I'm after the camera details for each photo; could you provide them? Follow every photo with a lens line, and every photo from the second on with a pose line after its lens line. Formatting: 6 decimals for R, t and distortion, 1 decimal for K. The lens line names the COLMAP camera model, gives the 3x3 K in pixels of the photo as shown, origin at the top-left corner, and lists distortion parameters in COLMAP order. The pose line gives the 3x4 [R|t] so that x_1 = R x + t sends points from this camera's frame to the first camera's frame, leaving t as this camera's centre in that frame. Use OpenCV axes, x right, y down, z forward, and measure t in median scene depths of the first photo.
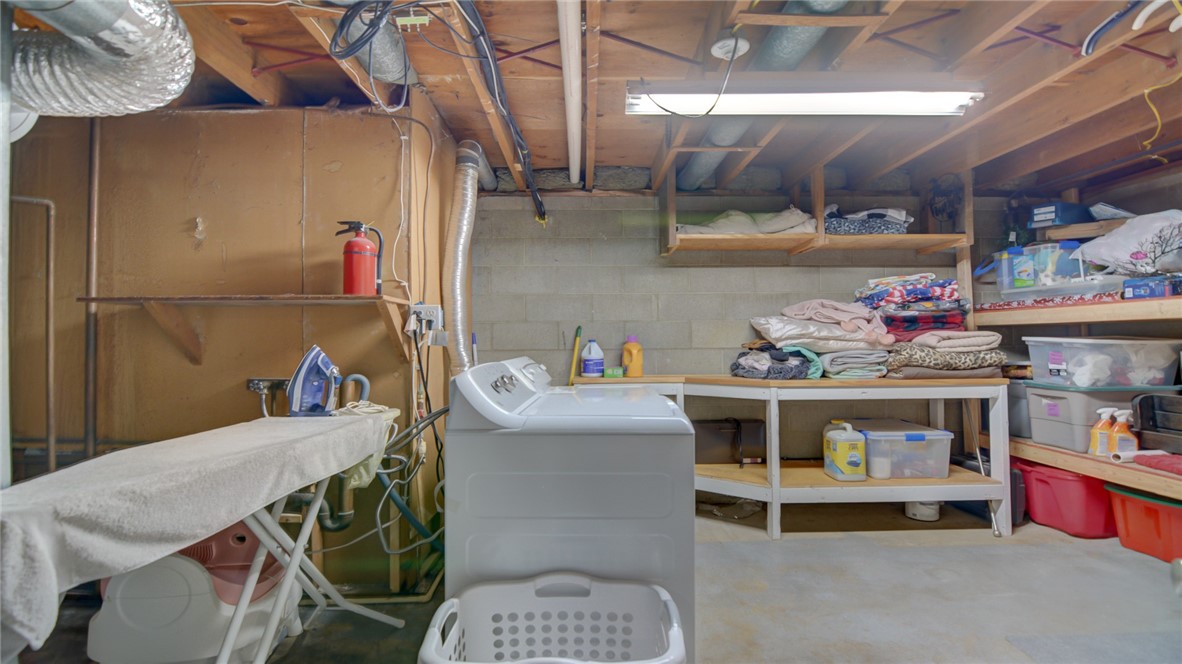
lens RADIAL K [[573.3, 0, 591.0], [0, 573.3, 332.0], [0, 0, 1]] dist [-0.019769, -0.001996]
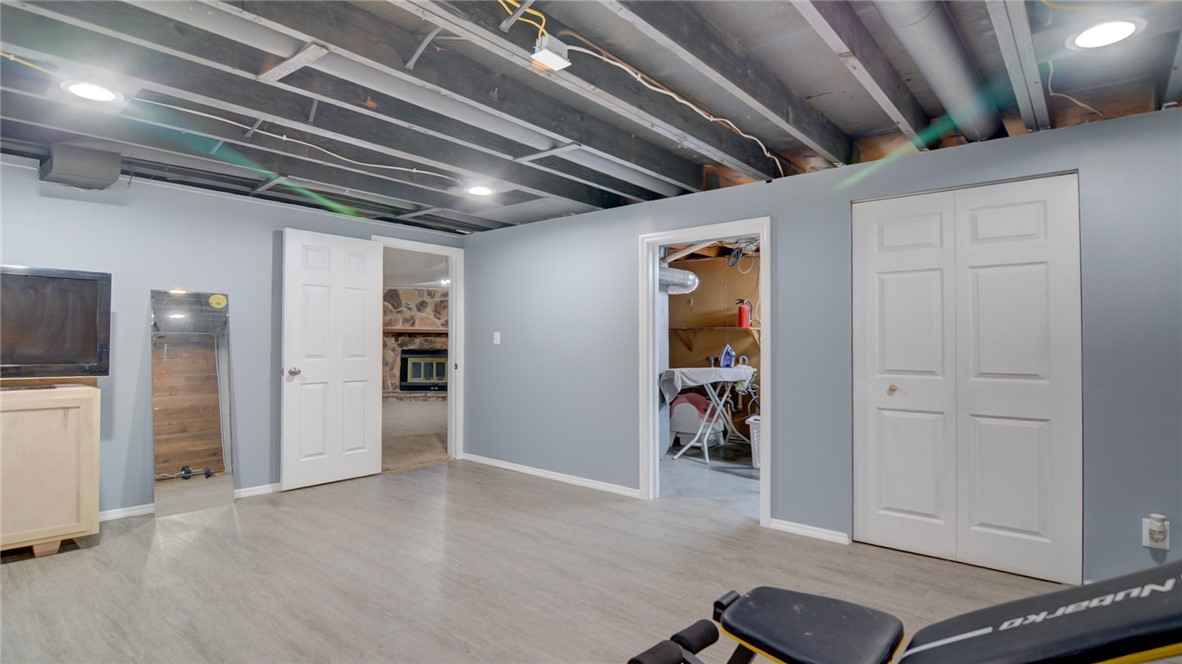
lens RADIAL K [[573.3, 0, 591.0], [0, 573.3, 332.0], [0, 0, 1]] dist [-0.019769, -0.001996]
pose [[0.742897, -0.004187, -0.669392, 0.883140], [0.003845, 0.999991, -0.001989, -0.036022], [0.669394, -0.001096, 0.742906, -1.517711]]
